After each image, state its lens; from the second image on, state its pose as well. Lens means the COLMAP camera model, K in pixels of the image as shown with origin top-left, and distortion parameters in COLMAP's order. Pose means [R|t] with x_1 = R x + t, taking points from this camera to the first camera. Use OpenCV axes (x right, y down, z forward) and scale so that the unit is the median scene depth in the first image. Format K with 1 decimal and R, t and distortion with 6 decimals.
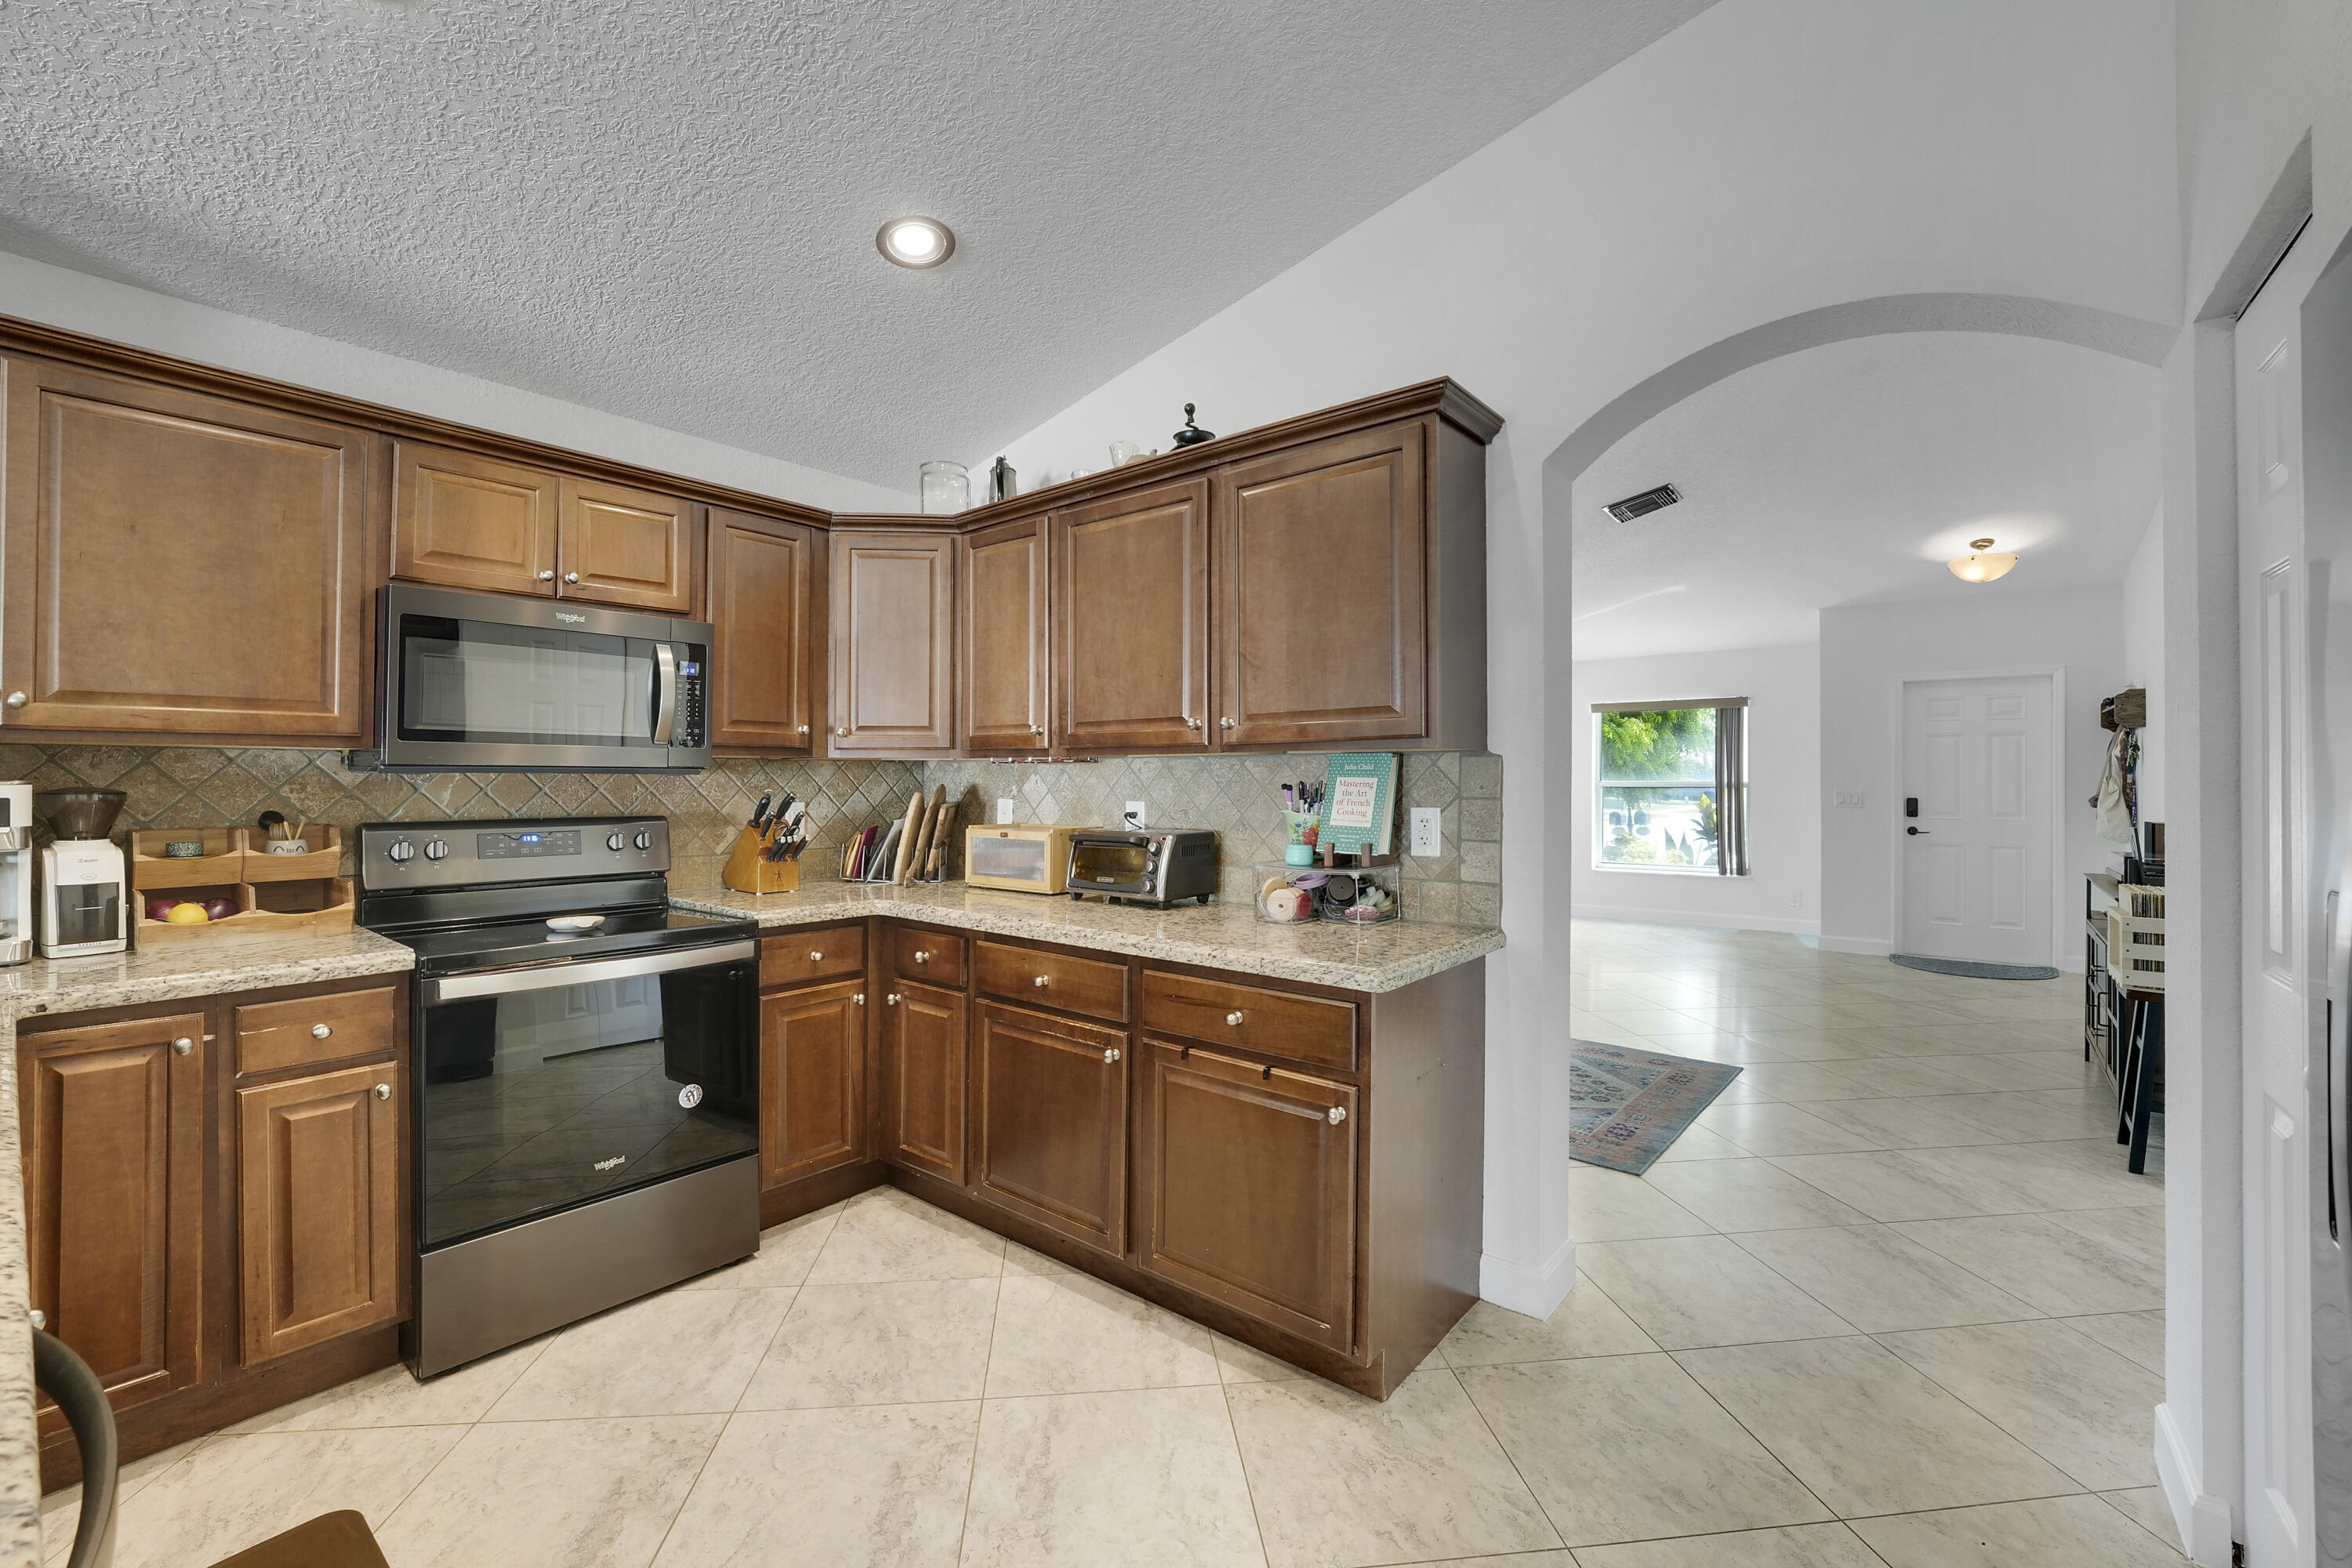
lens RADIAL K [[956.3, 0, 1172.2], [0, 956.3, 776.7], [0, 0, 1]] dist [-0.034277, 0.005308]
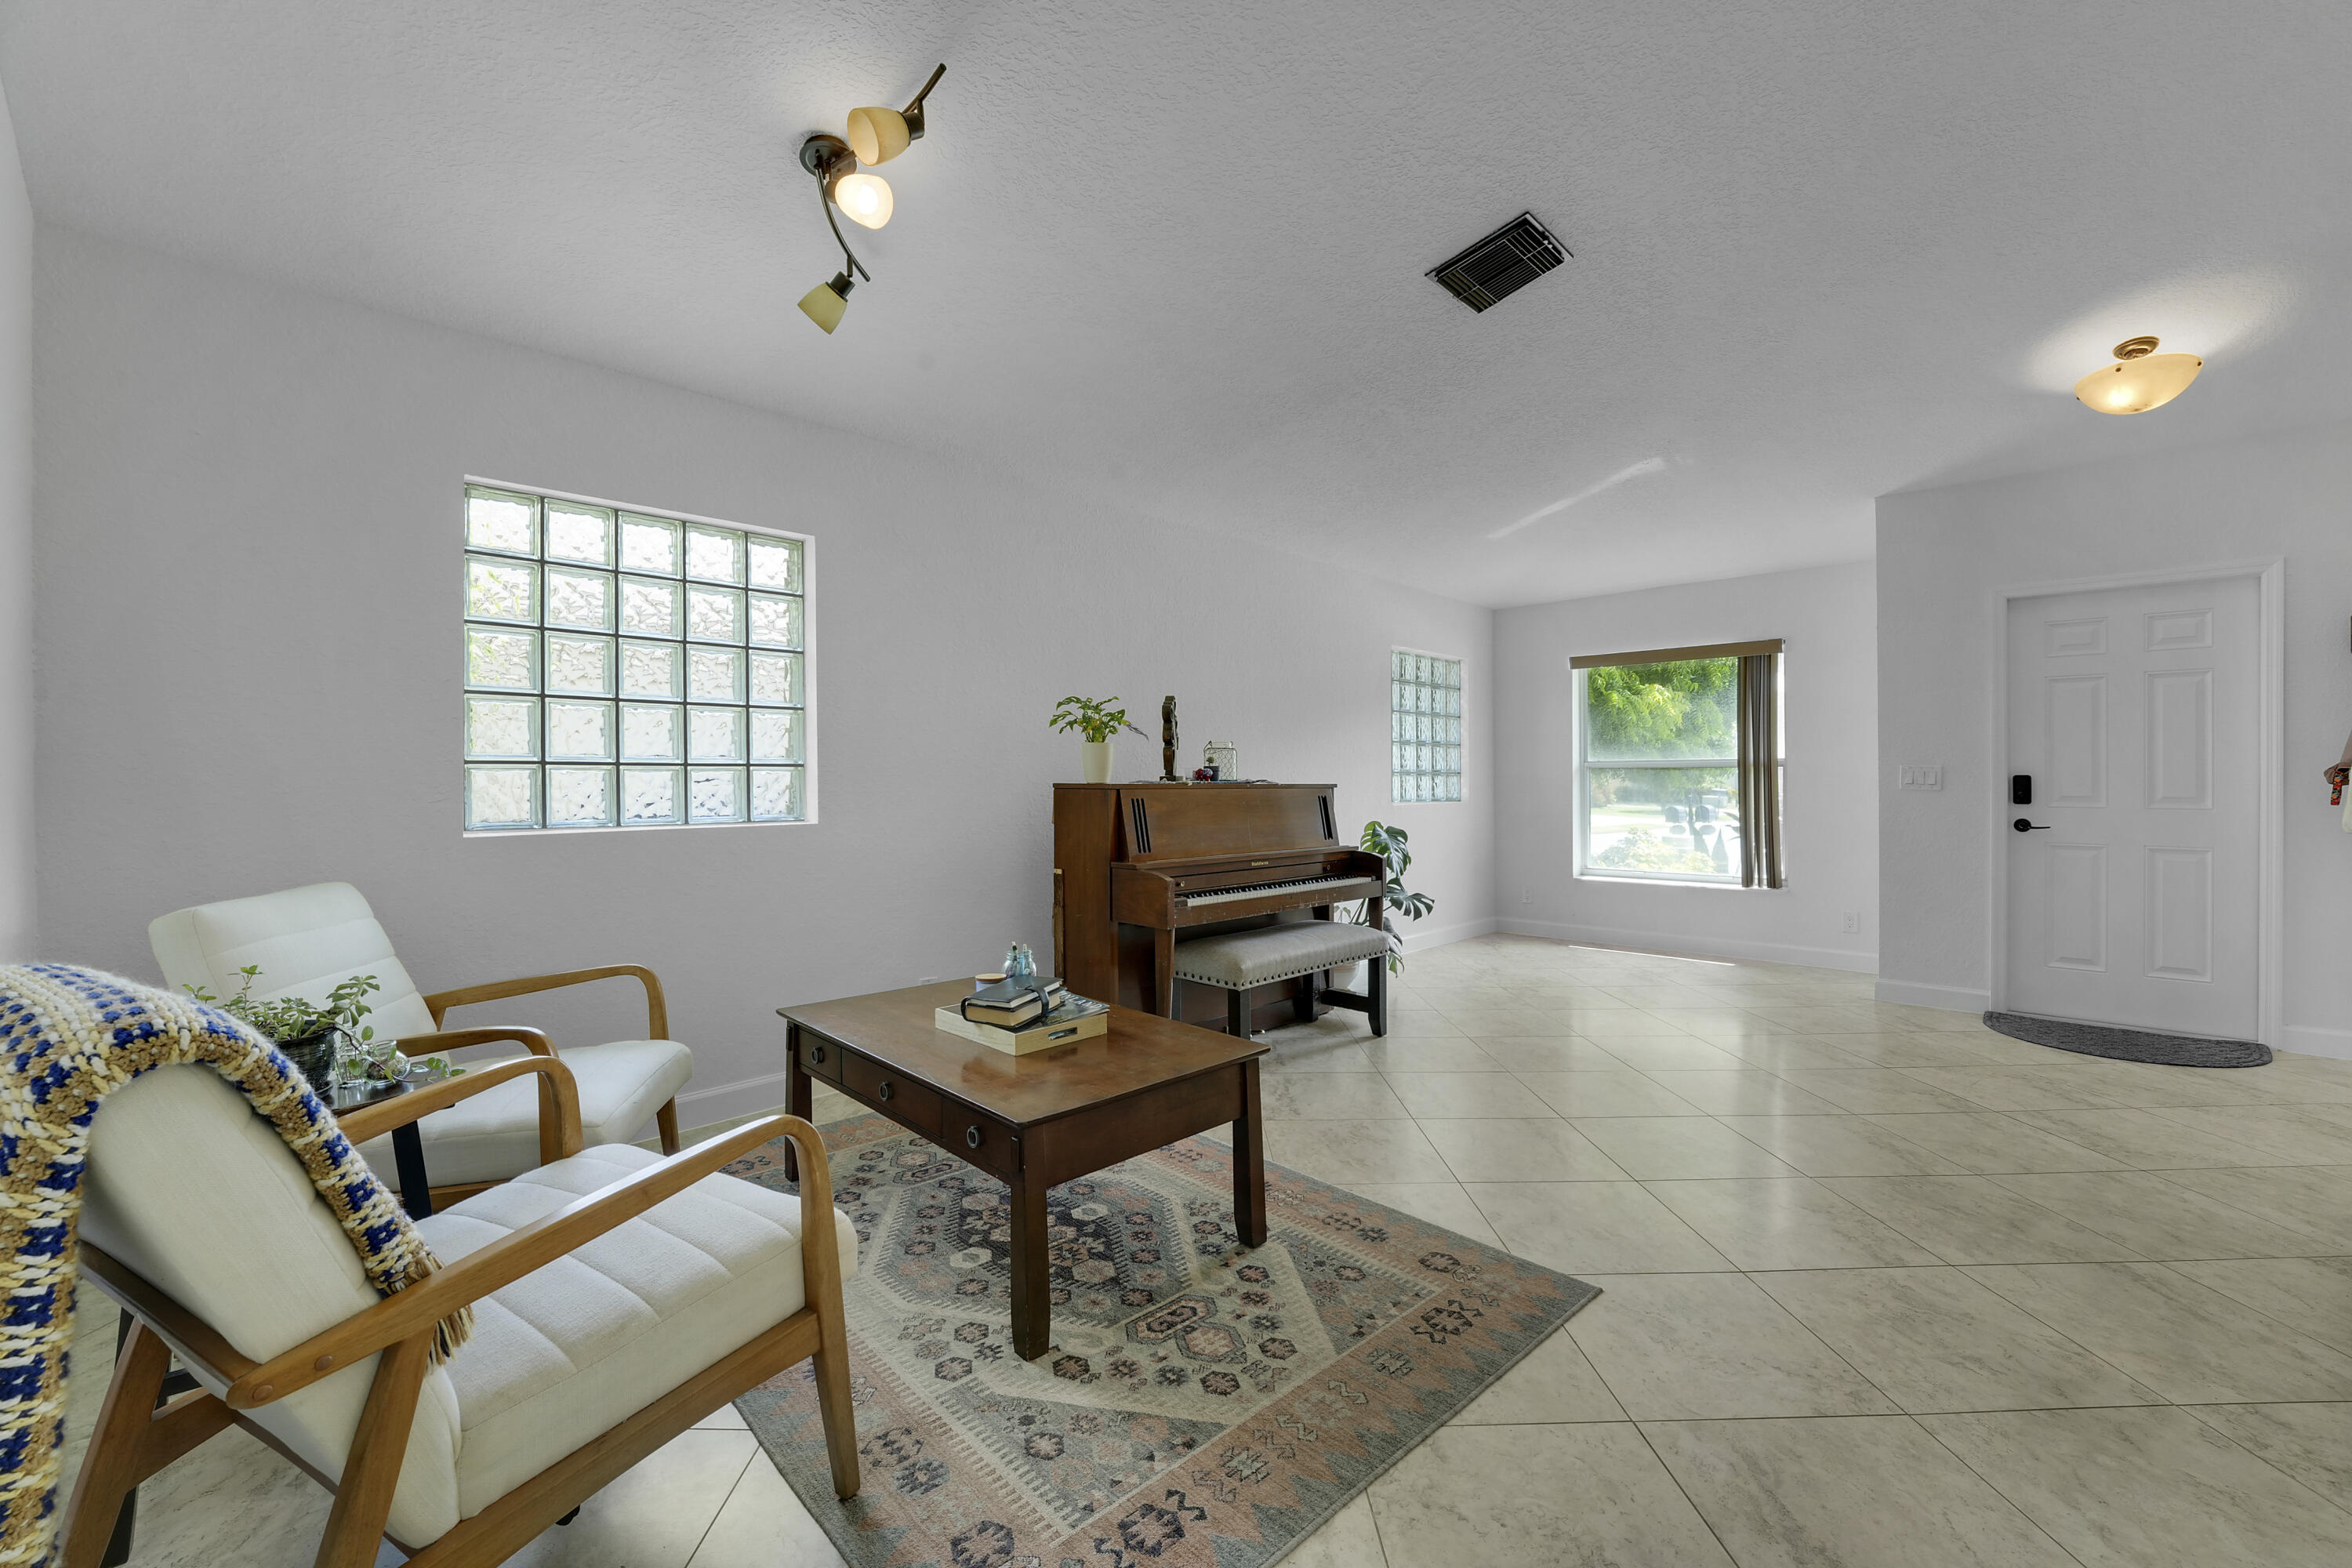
lens RADIAL K [[956.3, 0, 1172.2], [0, 956.3, 776.7], [0, 0, 1]] dist [-0.034277, 0.005308]
pose [[0.995449, -0.001057, -0.095290, 0.665907], [0.000984, 0.999999, -0.000812, 0.060797], [0.095291, 0.000714, 0.995449, 0.754366]]
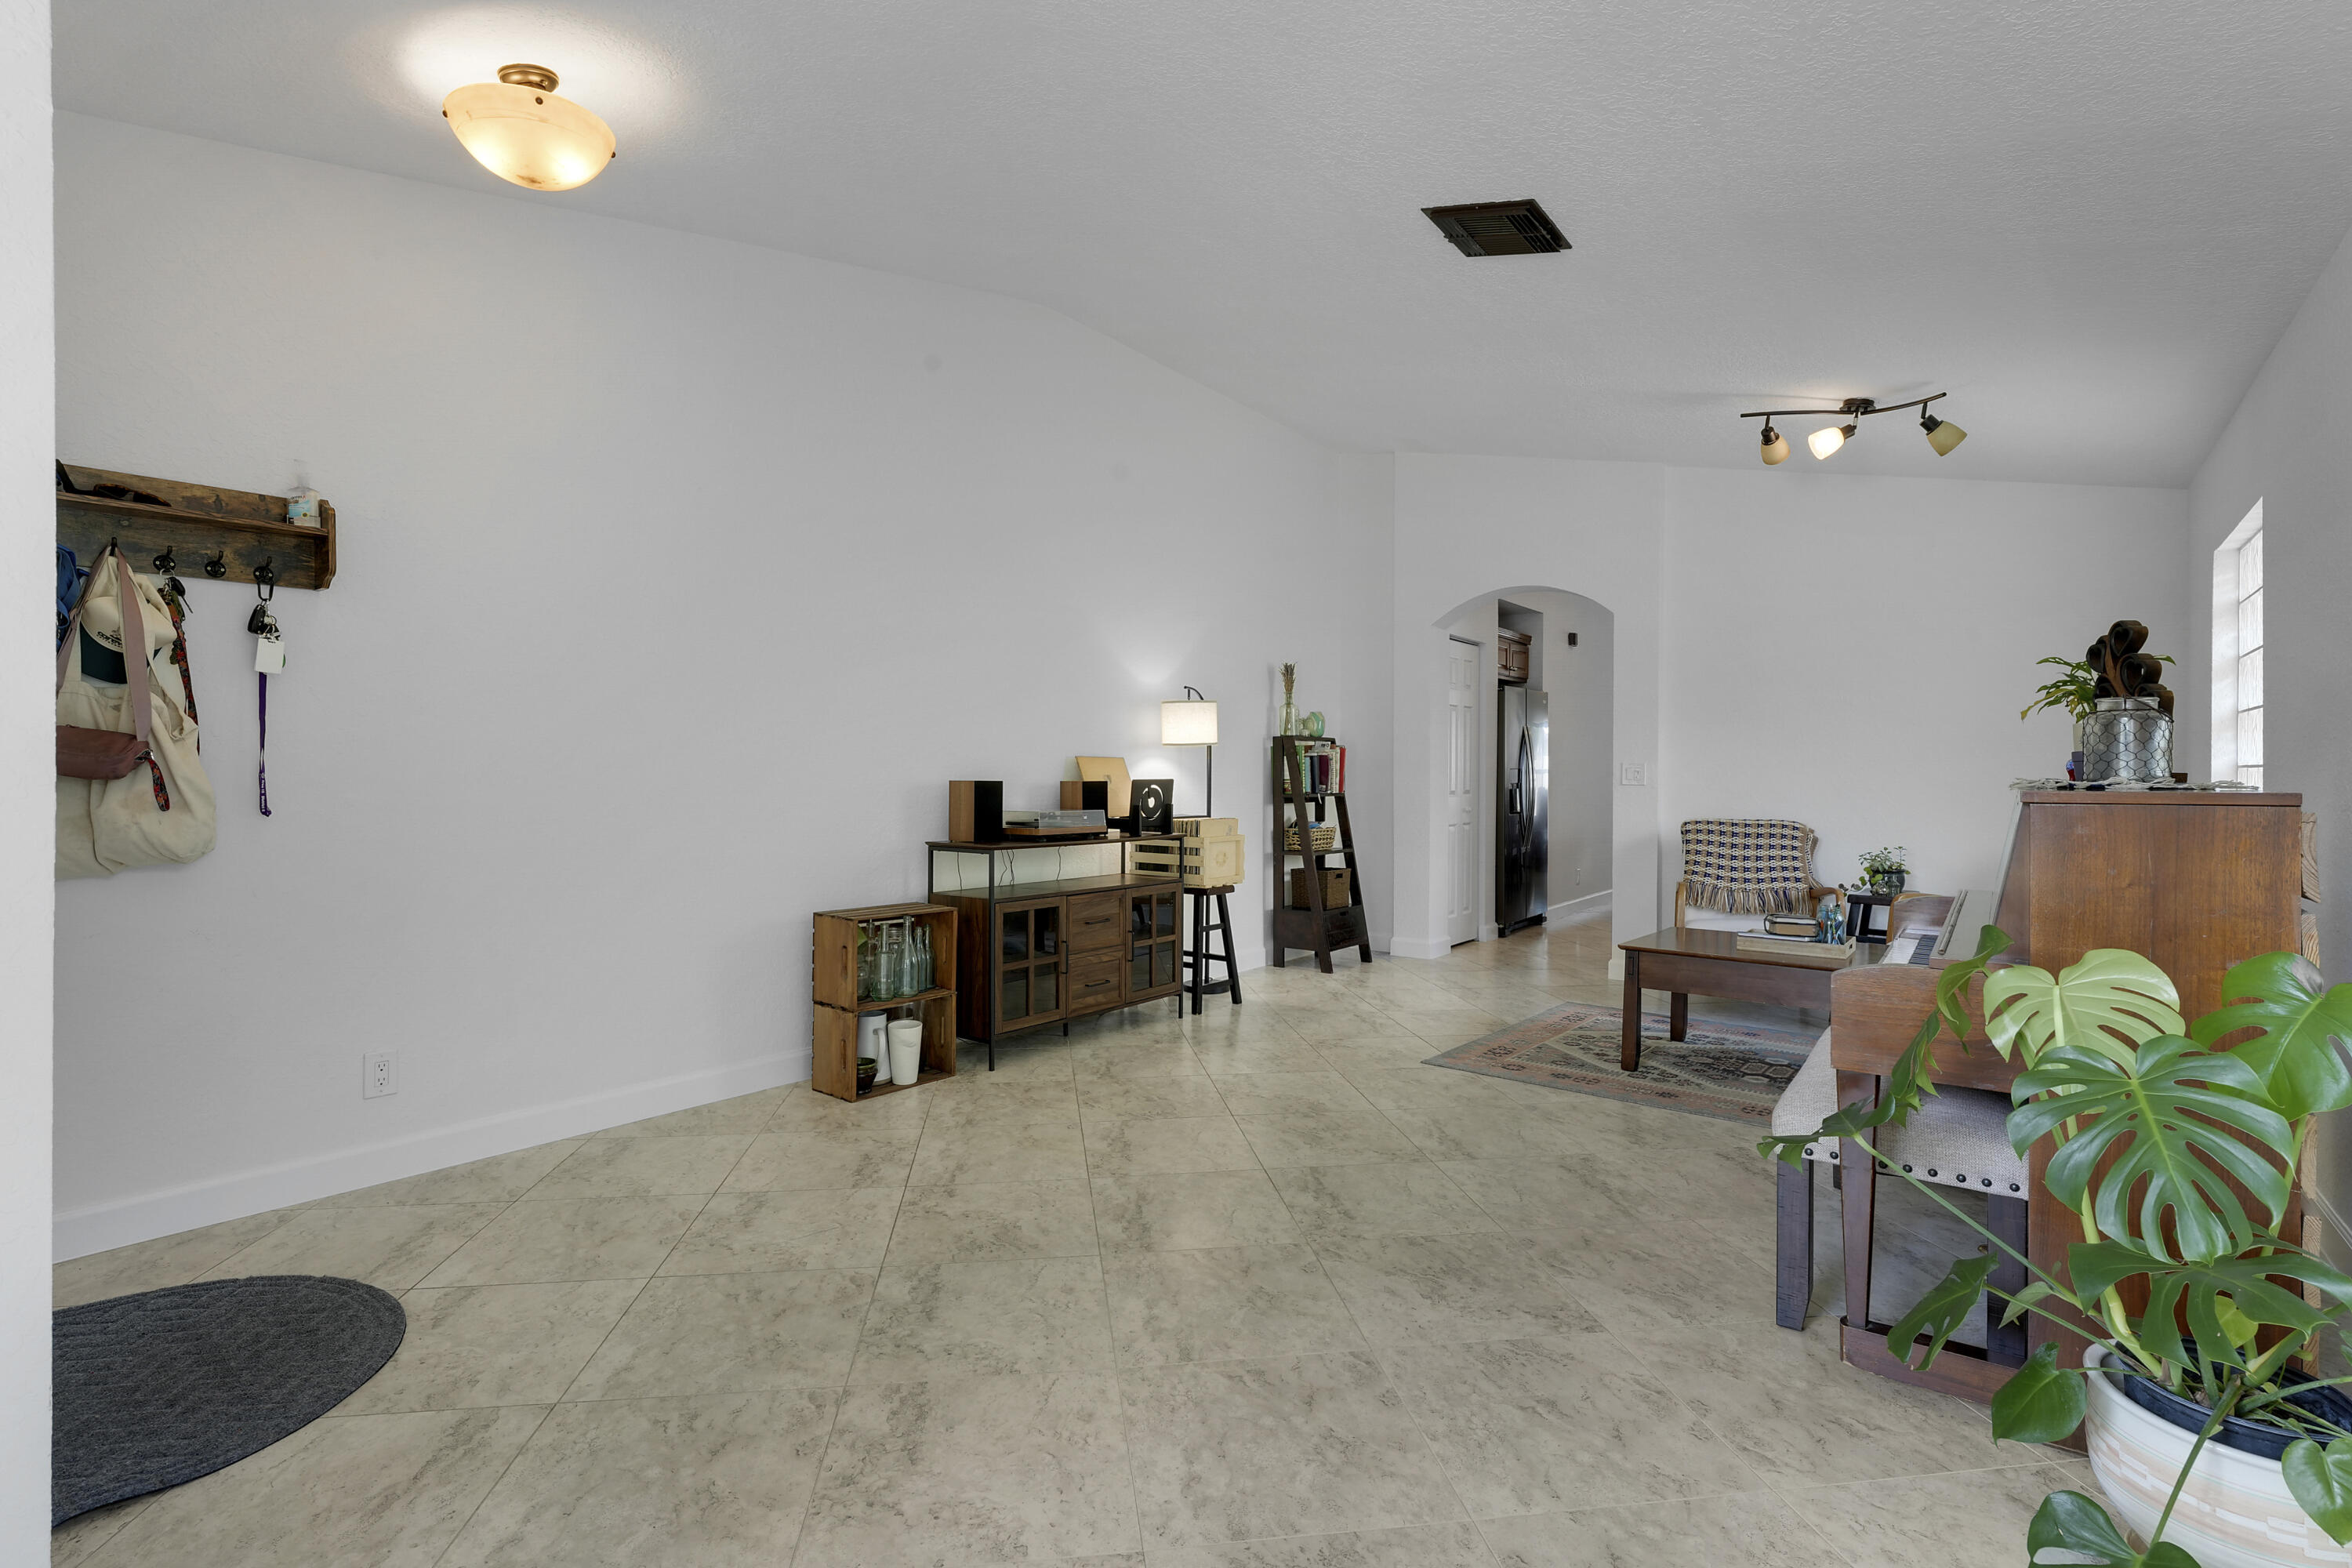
lens RADIAL K [[1097.8, 0, 1176.0], [0, 1097.8, 784.0], [0, 0, 1]] dist [0.000084, 0.000233]
pose [[-0.999669, -0.005924, -0.025023, 1.345342], [-0.006056, 0.999968, 0.005233, 0.066581], [0.024991, 0.005383, -0.999673, 3.154177]]
